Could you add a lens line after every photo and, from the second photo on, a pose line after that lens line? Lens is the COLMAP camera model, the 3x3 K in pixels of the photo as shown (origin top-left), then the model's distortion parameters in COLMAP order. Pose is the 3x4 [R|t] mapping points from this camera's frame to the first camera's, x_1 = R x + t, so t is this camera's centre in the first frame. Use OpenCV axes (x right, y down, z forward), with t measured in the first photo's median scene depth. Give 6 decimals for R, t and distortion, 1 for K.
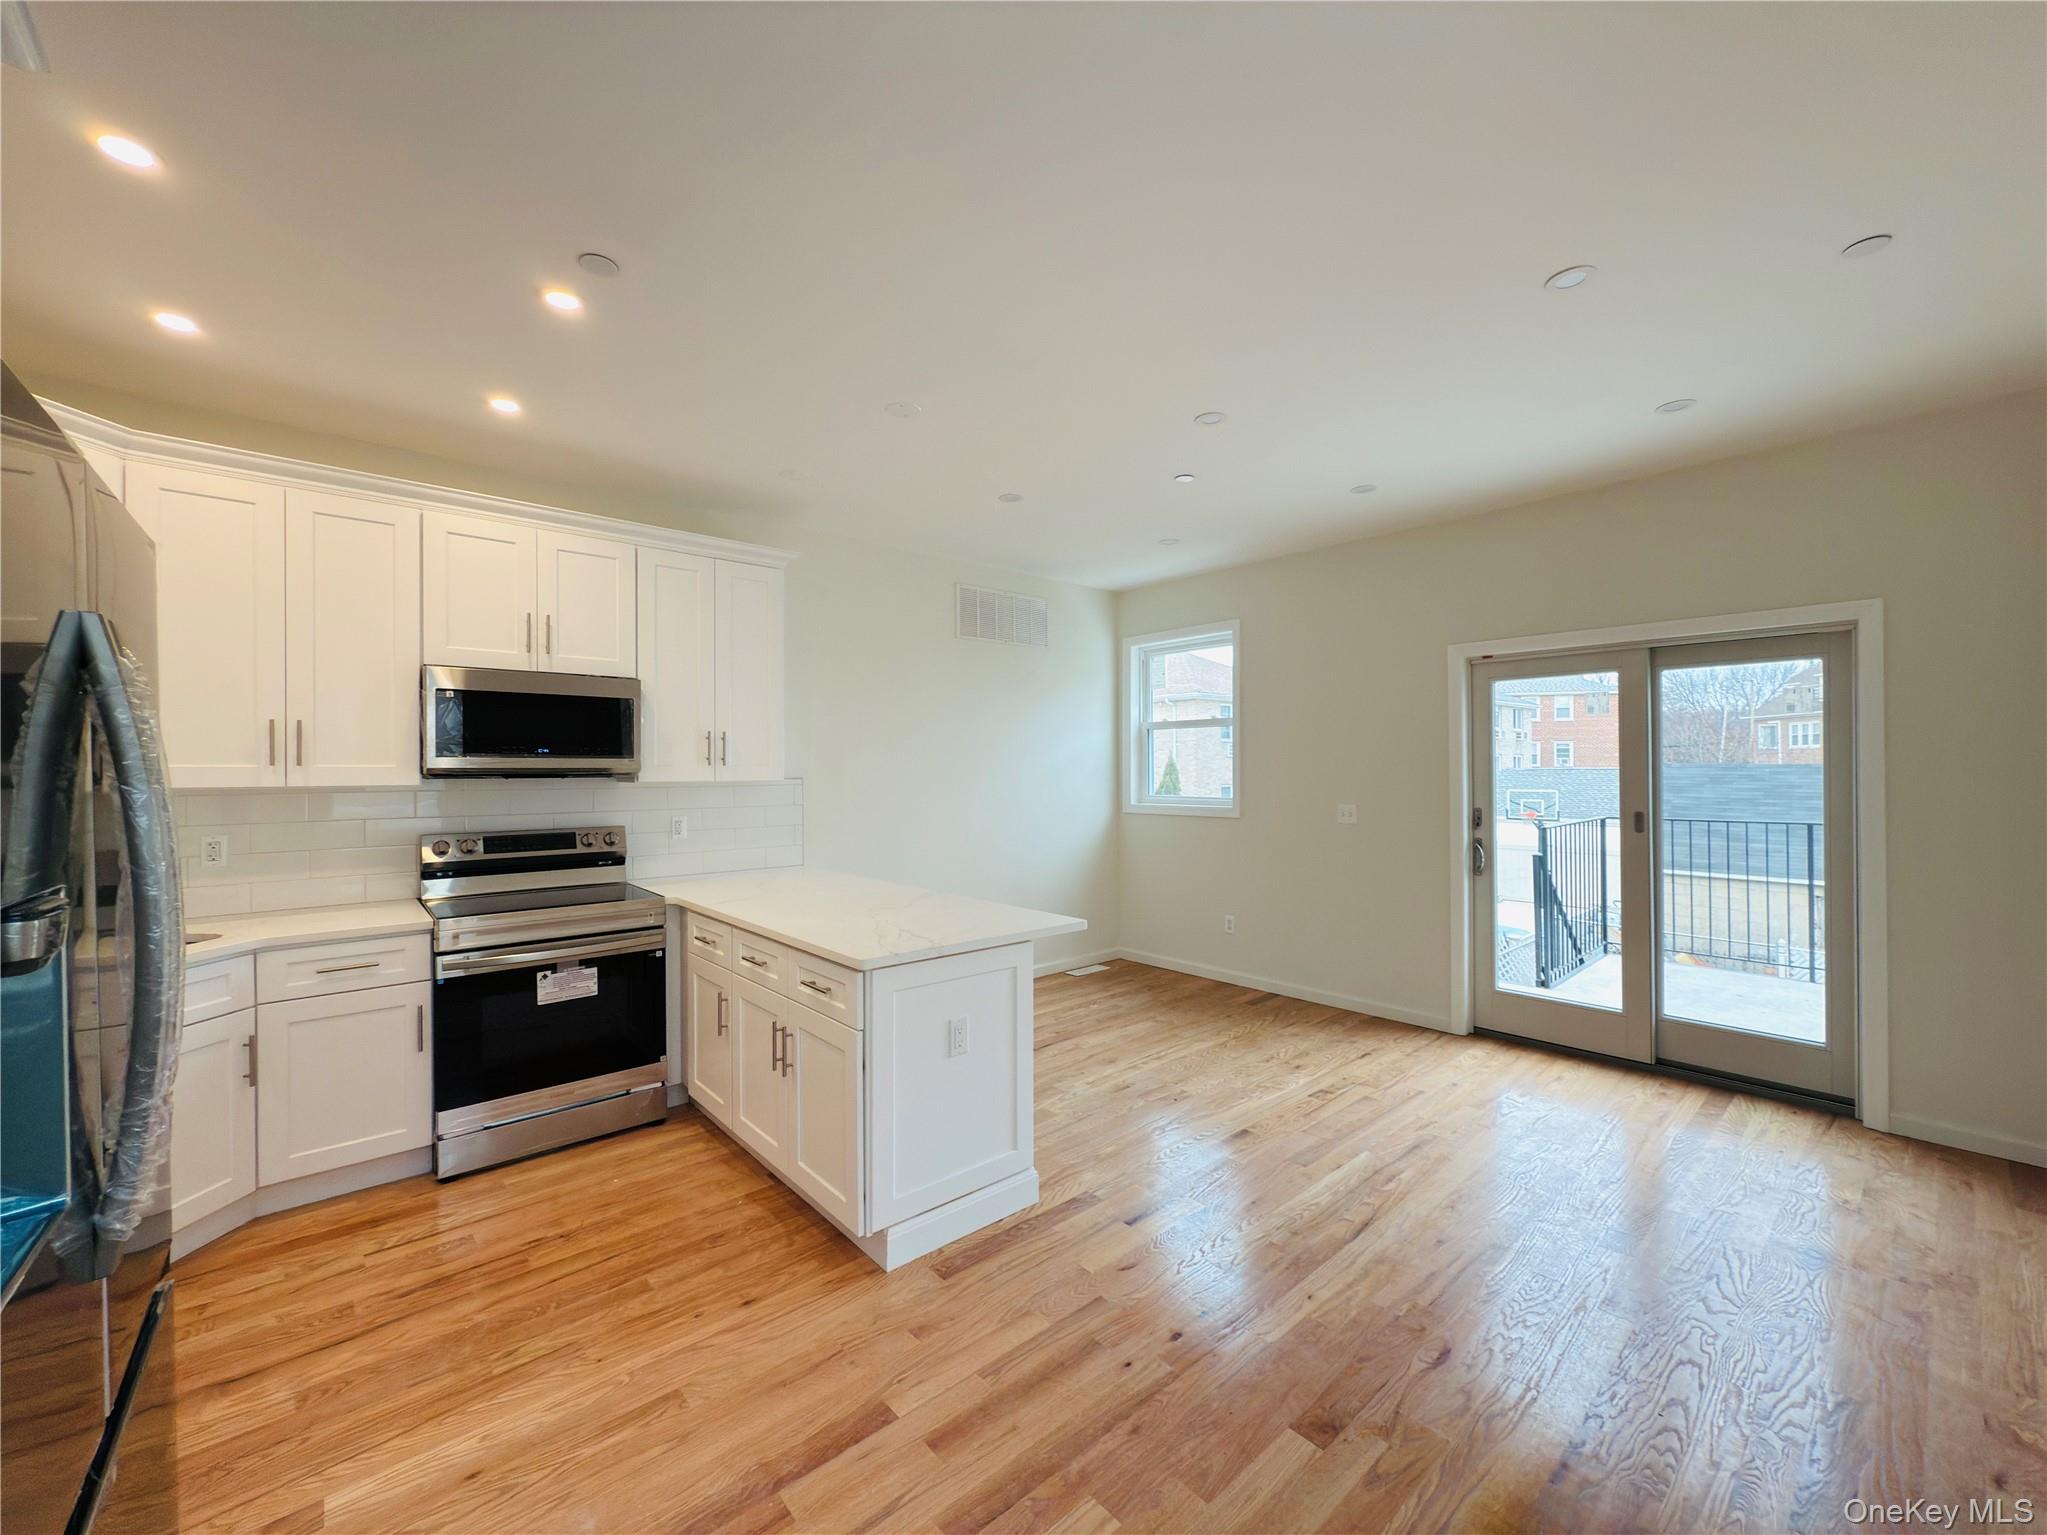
lens RADIAL K [[817.4, 0, 1027.7], [0, 817.4, 768.8], [0, 0, 1]] dist [0.000884, 0.000250]
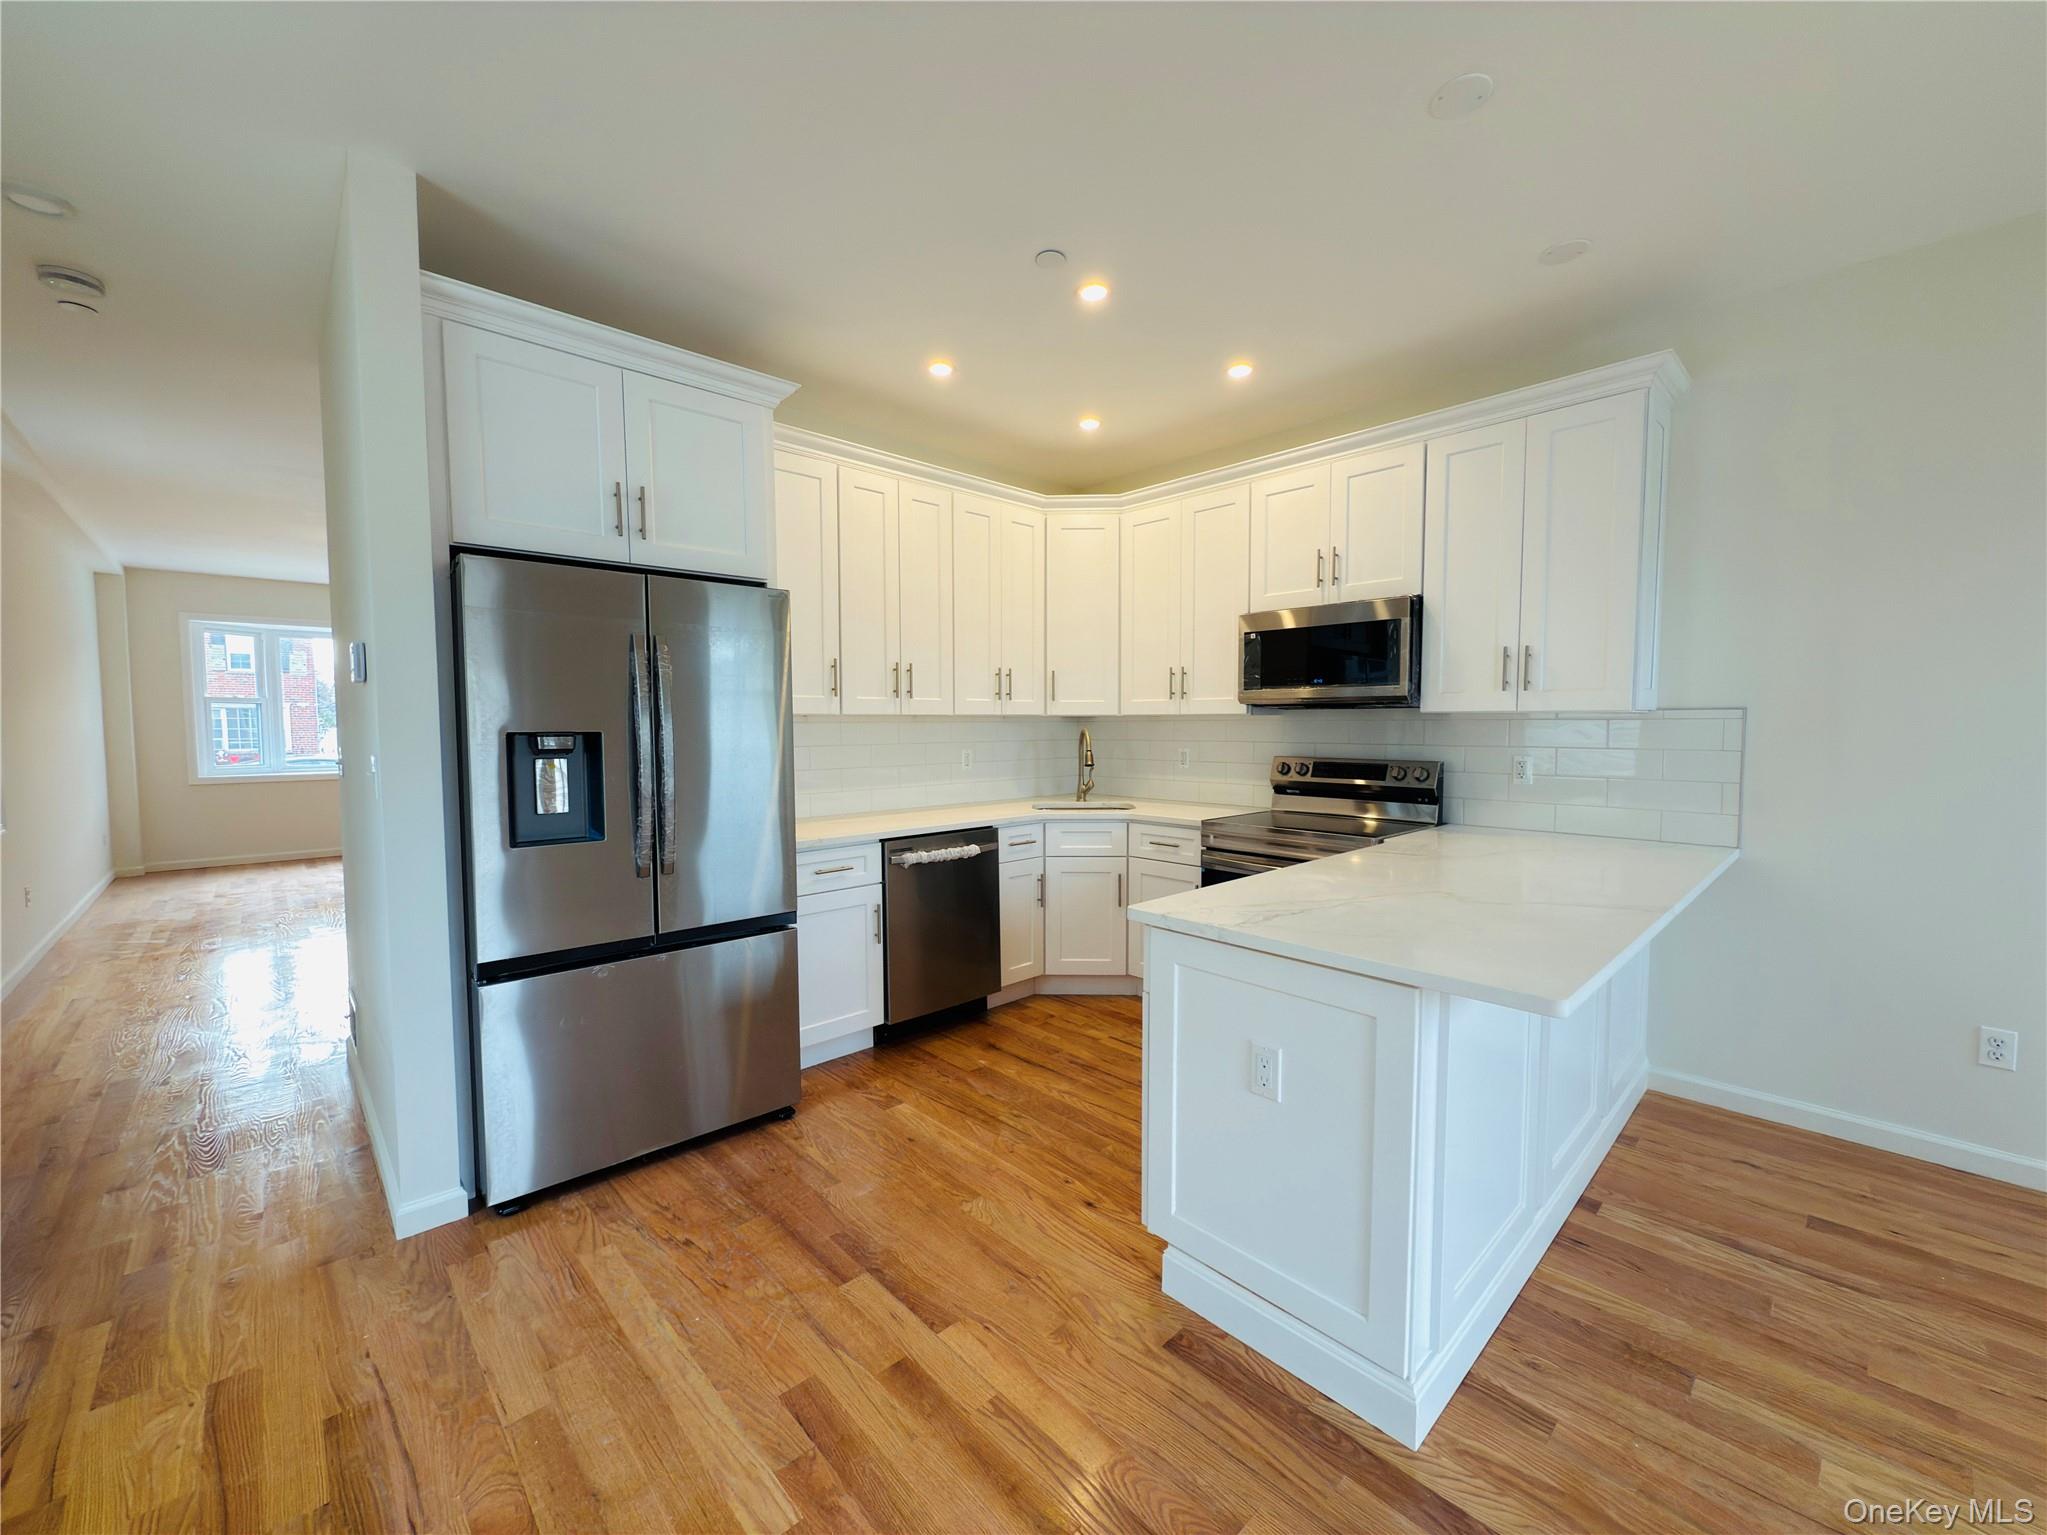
lens RADIAL K [[817.4, 0, 1027.7], [0, 817.4, 768.8], [0, 0, 1]] dist [0.000884, 0.000250]
pose [[0.038220, 0.062817, -0.997293, 0.564995], [0.002886, 0.998011, 0.062973, 0.029463], [0.999265, -0.005285, 0.037963, 0.761027]]
